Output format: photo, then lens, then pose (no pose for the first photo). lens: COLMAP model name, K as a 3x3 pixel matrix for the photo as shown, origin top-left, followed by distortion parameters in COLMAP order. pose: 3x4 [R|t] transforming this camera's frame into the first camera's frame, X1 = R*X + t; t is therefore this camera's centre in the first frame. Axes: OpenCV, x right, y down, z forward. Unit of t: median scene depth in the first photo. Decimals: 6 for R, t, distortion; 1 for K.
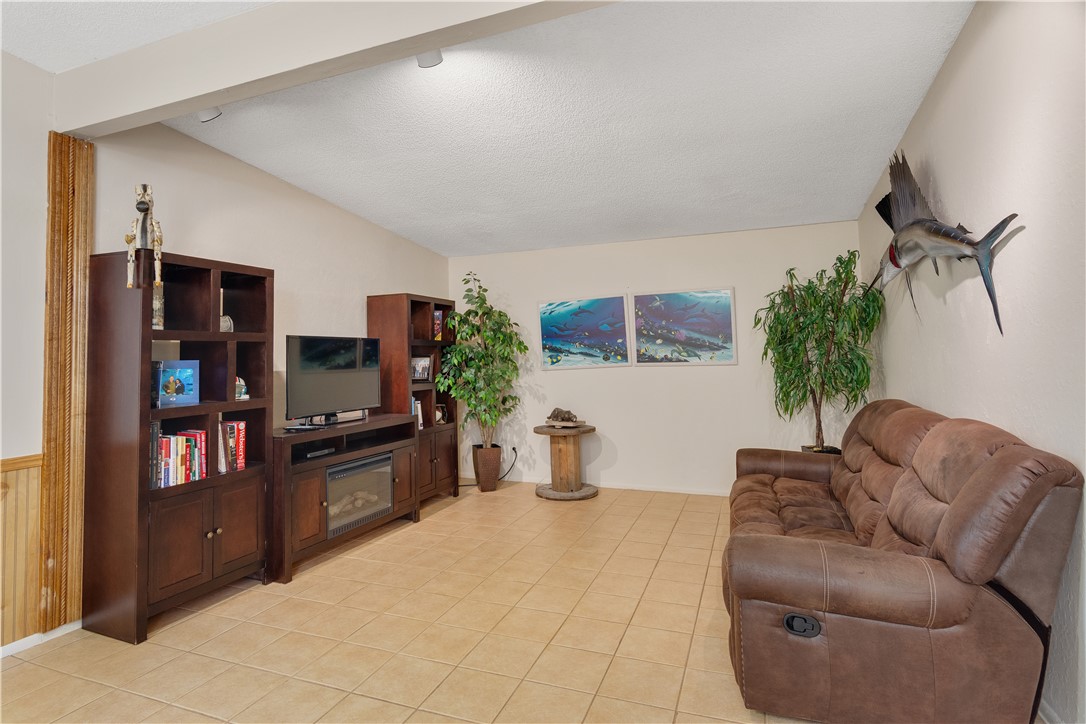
lens RADIAL K [[558.6, 0, 541.6], [0, 558.6, 360.1], [0, 0, 1]] dist [-0.000584, -0.000082]
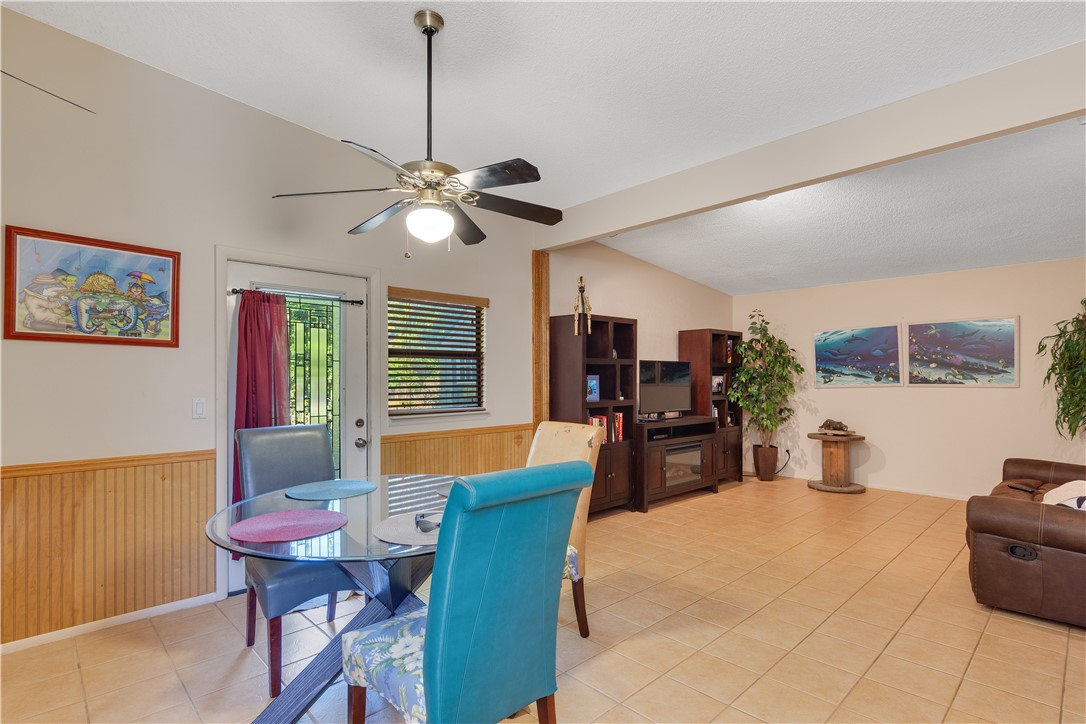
lens RADIAL K [[523.4, 0, 551.1], [0, 523.4, 392.7], [0, 0, 1]] dist [-0.001495, 0.002014]
pose [[0.905816, 0.031635, -0.422489, -0.047445], [-0.019261, 0.999252, 0.033527, 0.001430], [0.423234, -0.022232, 0.905748, -0.334724]]
